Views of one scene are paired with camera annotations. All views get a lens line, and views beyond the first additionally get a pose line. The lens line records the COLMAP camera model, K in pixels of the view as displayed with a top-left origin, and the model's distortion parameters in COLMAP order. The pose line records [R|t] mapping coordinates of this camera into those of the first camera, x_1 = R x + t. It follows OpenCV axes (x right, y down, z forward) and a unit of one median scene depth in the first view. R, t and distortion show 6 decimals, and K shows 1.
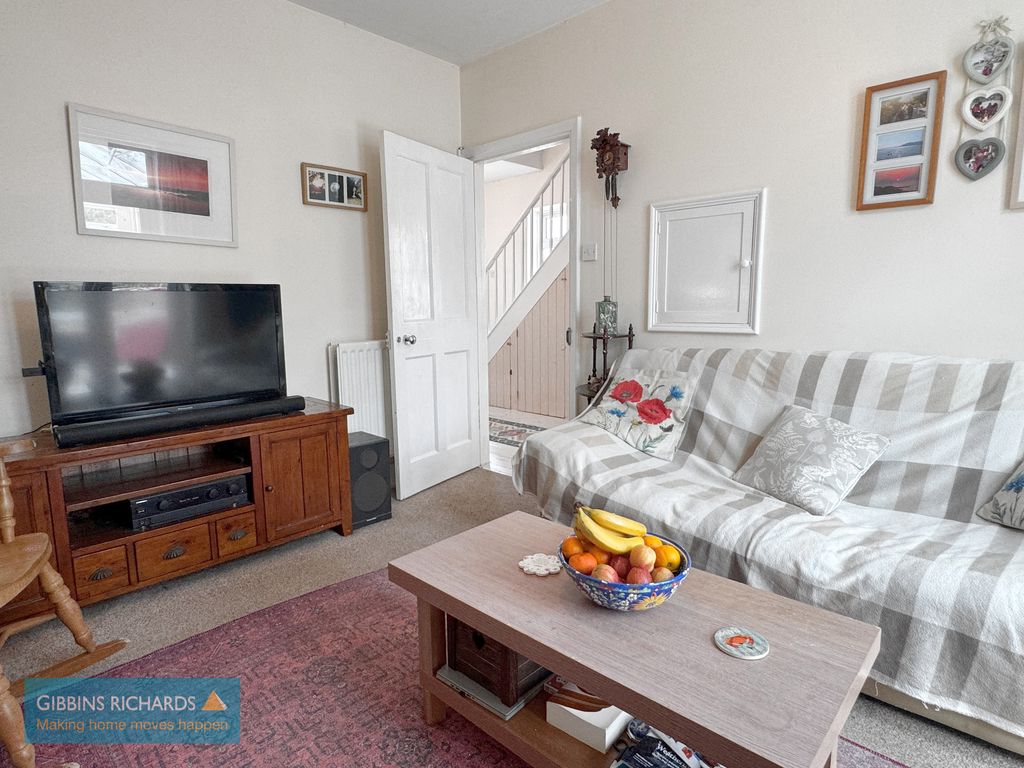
lens RADIAL K [[563.6, 0, 512.1], [0, 563.6, 390.7], [0, 0, 1]] dist [-0.001578, -0.000407]
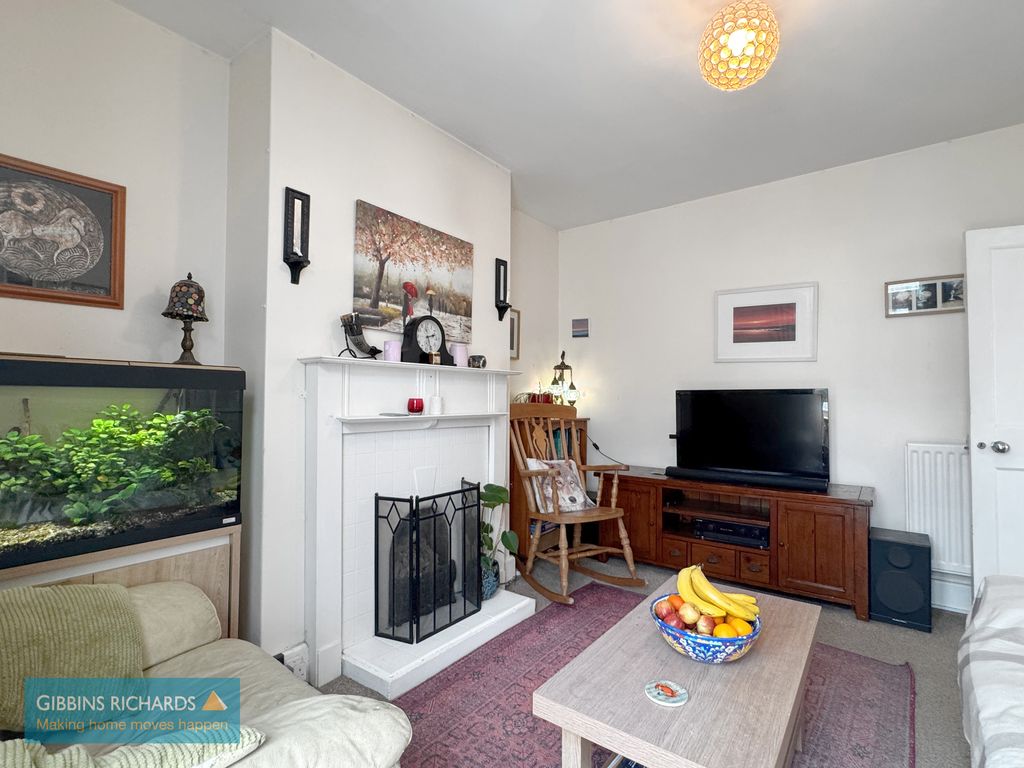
lens RADIAL K [[503.9, 0, 508.7], [0, 503.9, 381.8], [0, 0, 1]] dist [0.000456, -0.000390]
pose [[0.105952, -0.016731, -0.994230, 0.563346], [-0.154634, 0.987417, -0.033095, -0.051263], [0.982274, 0.157249, 0.102032, 0.168364]]
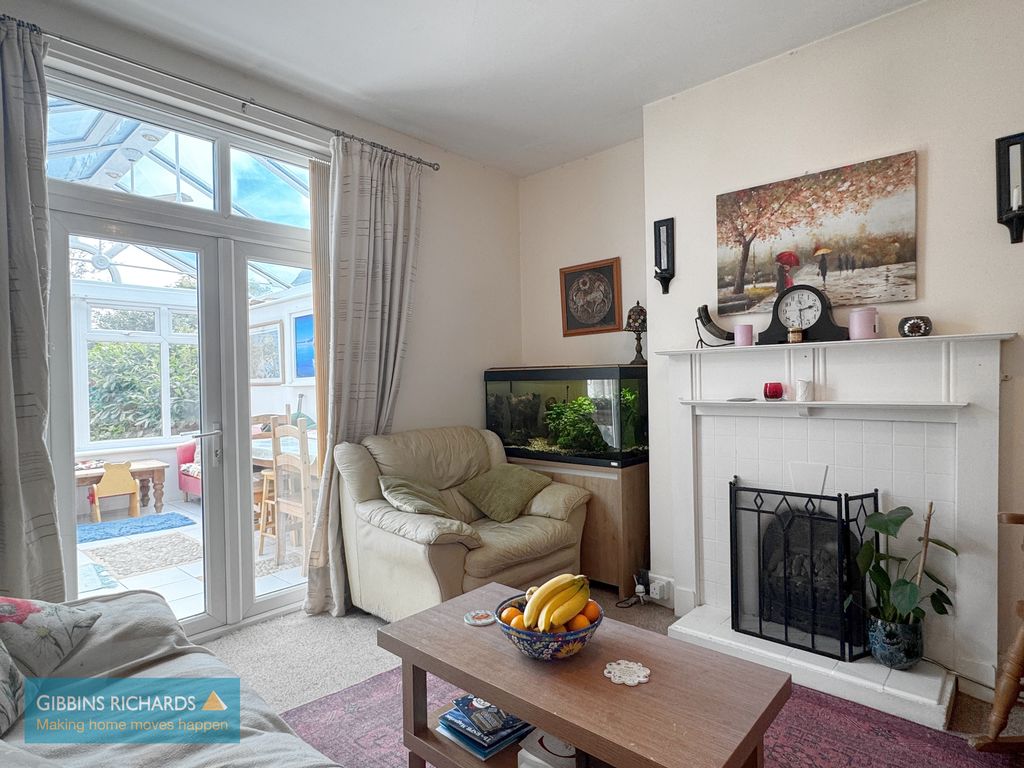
lens RADIAL K [[563.6, 0, 508.6], [0, 563.6, 384.4], [0, 0, 1]] dist [-0.001578, -0.000407]
pose [[-0.999422, 0.031662, -0.012383, -0.224025], [0.029409, 0.987886, 0.152371, -0.257509], [0.017057, 0.151919, -0.988246, 1.545964]]
